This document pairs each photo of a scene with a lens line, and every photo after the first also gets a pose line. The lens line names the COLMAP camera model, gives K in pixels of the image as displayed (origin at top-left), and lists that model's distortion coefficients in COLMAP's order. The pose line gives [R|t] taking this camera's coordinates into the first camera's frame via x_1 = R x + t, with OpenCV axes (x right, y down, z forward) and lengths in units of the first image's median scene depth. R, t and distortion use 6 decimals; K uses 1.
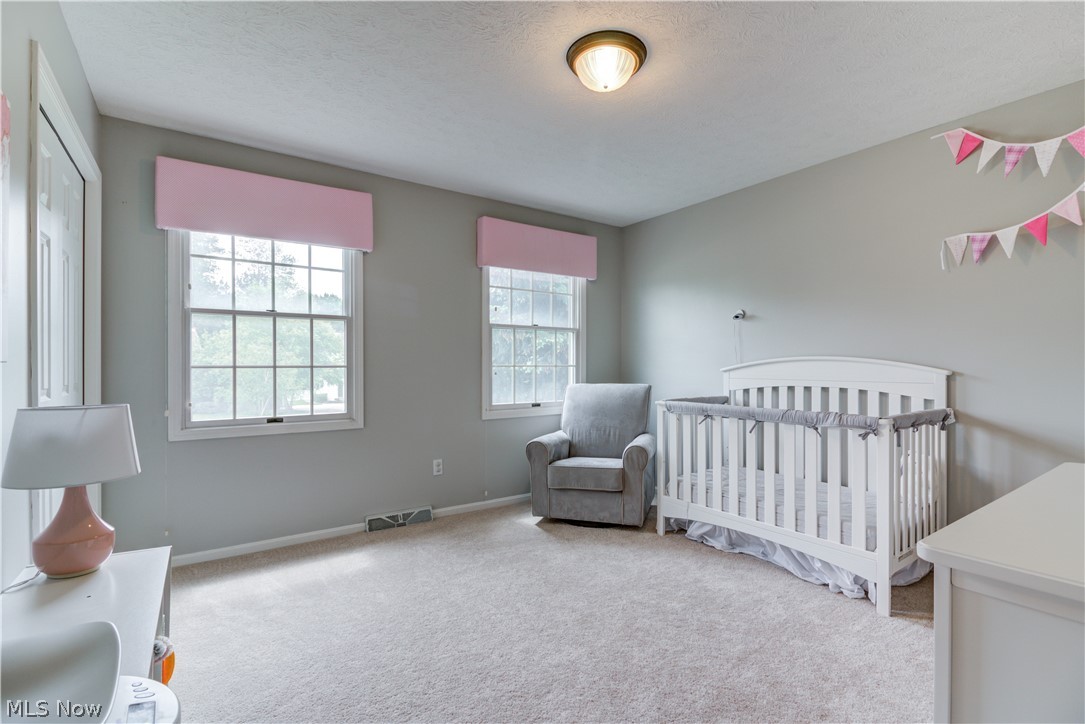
lens RADIAL K [[489.0, 0, 539.9], [0, 489.0, 369.2], [0, 0, 1]] dist [-0.001426, -0.000204]
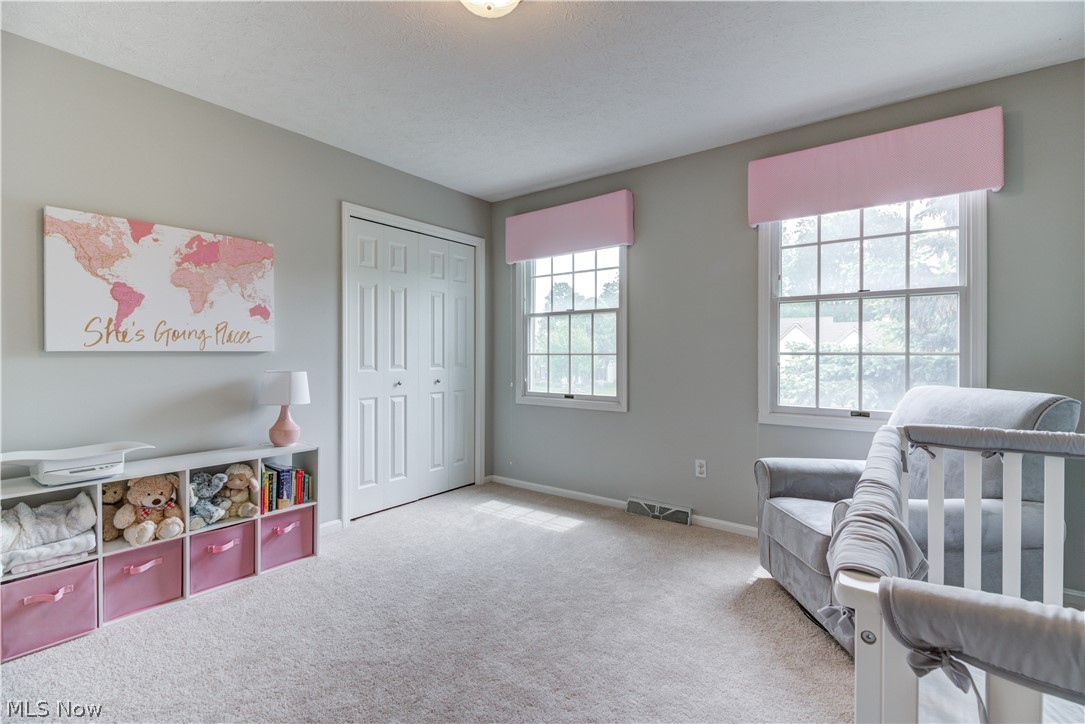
lens RADIAL K [[498.3, 0, 552.1], [0, 498.3, 353.8], [0, 0, 1]] dist [0.001258, -0.000154]
pose [[0.321312, 0.006537, -0.946951, 0.609837], [-0.001425, 0.999978, 0.006420, -0.013318], [0.946972, -0.000713, 0.321315, 0.502074]]
